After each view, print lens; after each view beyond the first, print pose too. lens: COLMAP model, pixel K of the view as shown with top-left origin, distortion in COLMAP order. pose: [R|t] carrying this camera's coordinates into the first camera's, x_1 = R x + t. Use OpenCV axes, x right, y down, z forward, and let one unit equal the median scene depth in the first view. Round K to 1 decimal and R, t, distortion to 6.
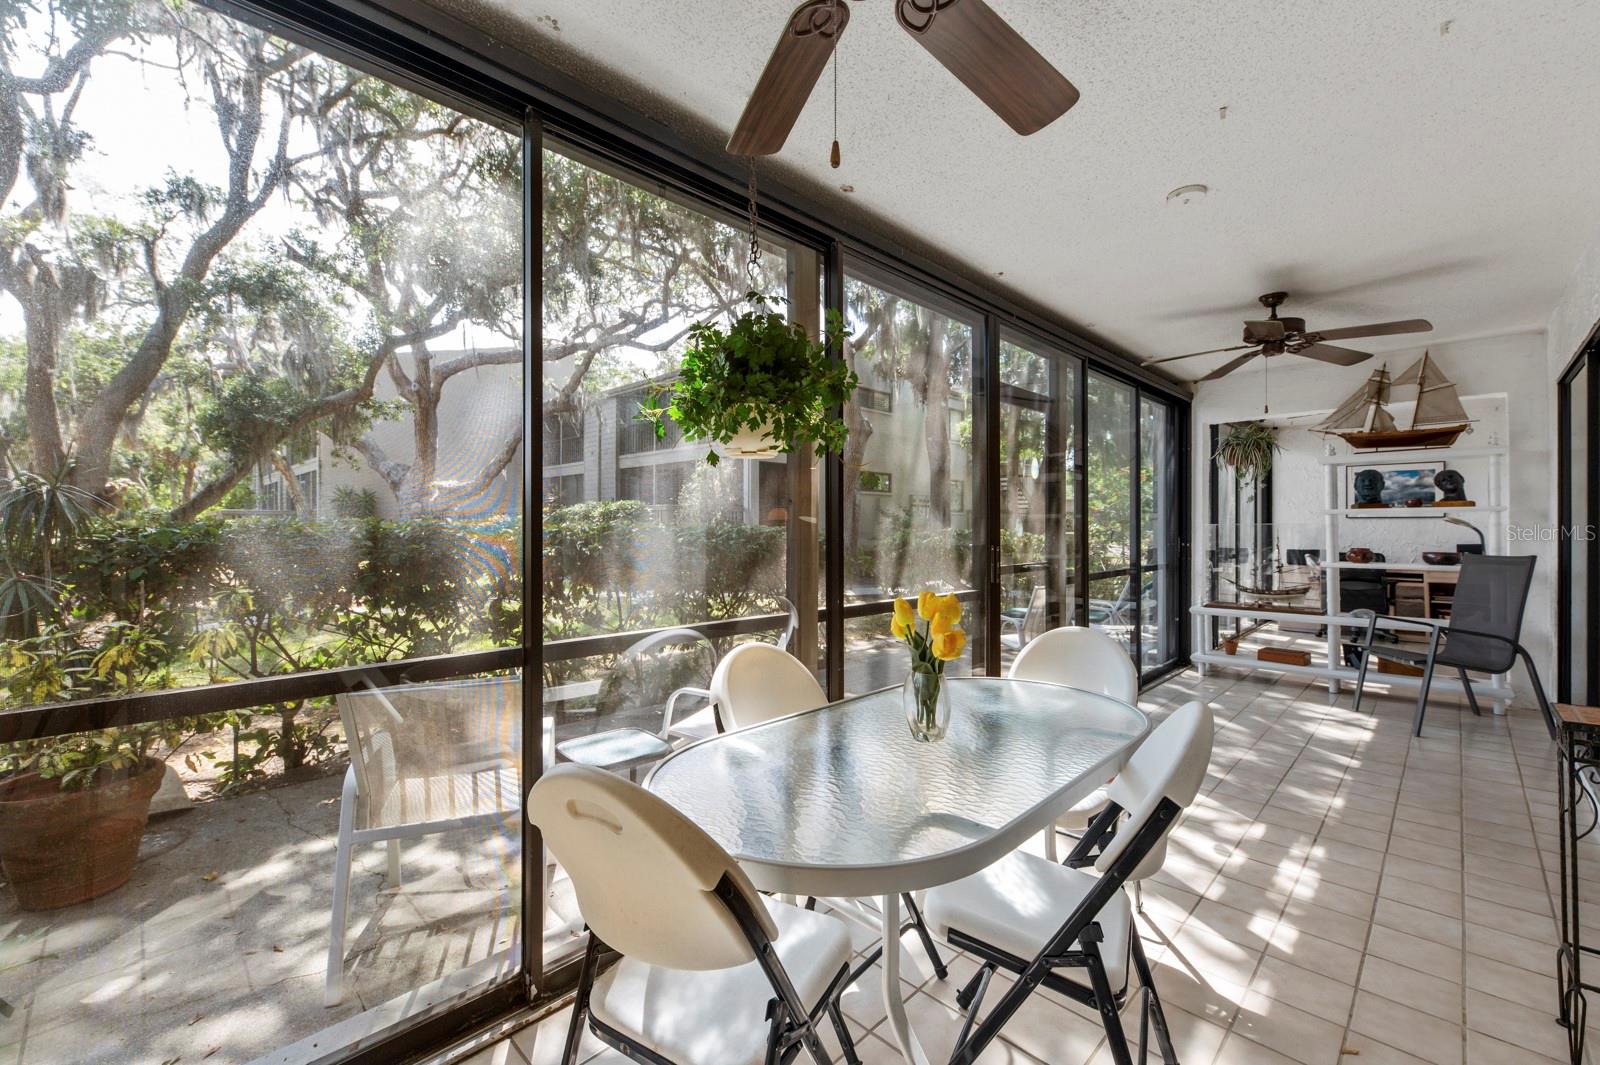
lens RADIAL K [[679.3, 0, 795.6], [0, 679.3, 523.5], [0, 0, 1]] dist [0.002895, 0.000286]
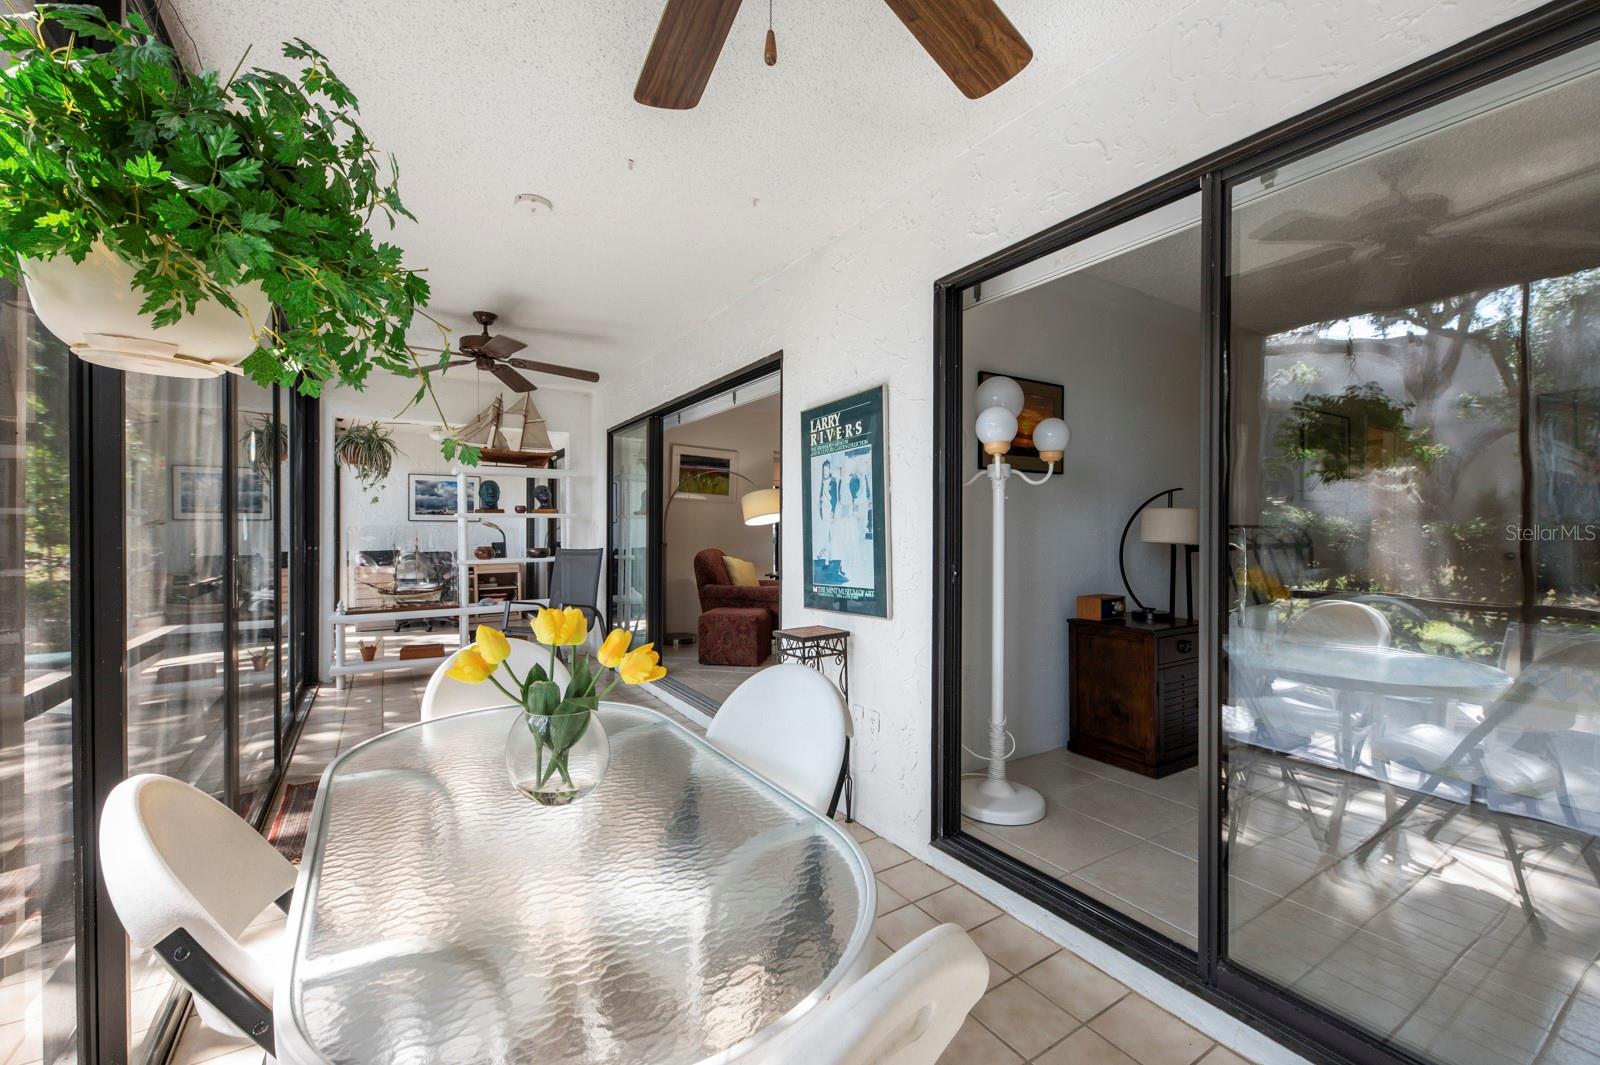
lens RADIAL K [[679.3, 0, 795.6], [0, 679.3, 523.5], [0, 0, 1]] dist [0.002895, 0.000286]
pose [[0.192734, 0.009830, 0.981202, -0.224743], [-0.004047, 0.999949, -0.009223, 0.005388], [-0.981243, -0.002194, 0.192764, 0.261194]]
